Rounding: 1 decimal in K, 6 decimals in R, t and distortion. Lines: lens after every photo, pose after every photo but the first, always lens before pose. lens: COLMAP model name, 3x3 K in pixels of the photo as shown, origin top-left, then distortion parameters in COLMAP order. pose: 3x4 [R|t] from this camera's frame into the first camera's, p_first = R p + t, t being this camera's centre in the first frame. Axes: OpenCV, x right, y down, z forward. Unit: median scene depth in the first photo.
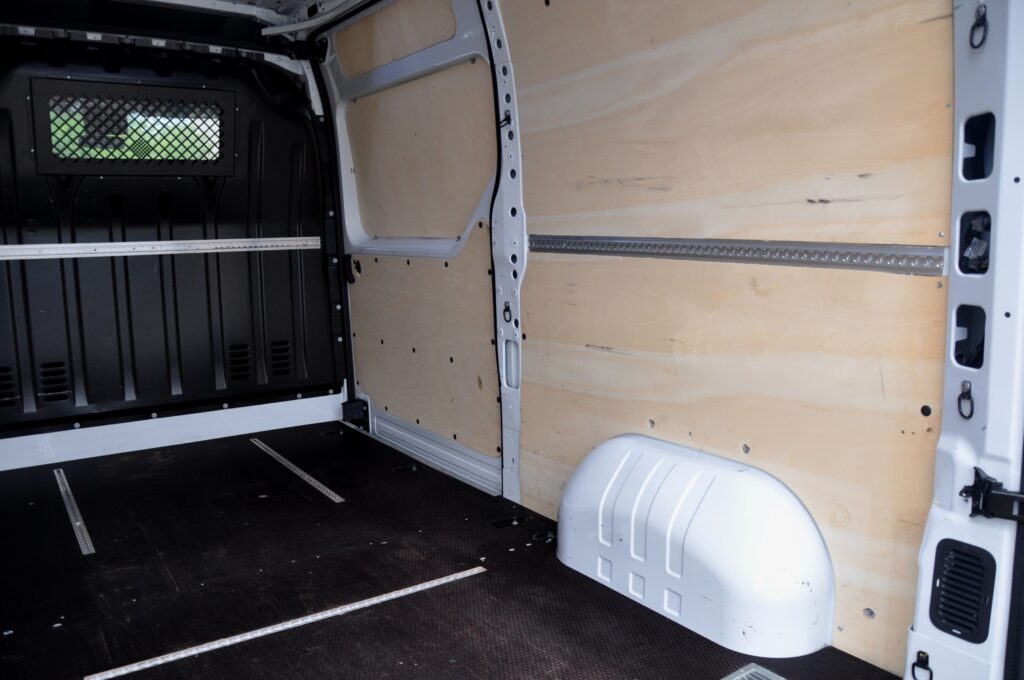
lens RADIAL K [[809.9, 0, 495.2], [0, 809.9, 340.7], [0, 0, 1]] dist [-0.094320, 0.075092]
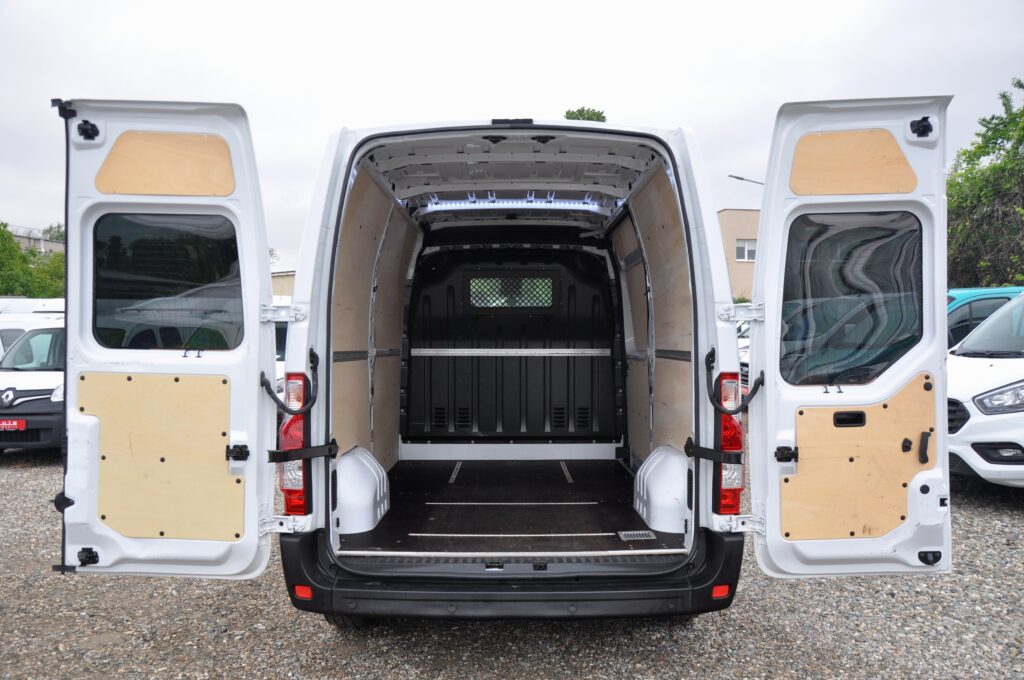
lens RADIAL K [[803.2, 0, 512.8], [0, 803.2, 362.5], [0, 0, 1]] dist [-0.176078, 0.150092]
pose [[0.832892, 0.027040, -0.552775, 0.632525], [-0.088994, 0.992351, -0.085549, 0.073097], [0.546234, 0.120447, 0.828928, -0.596465]]
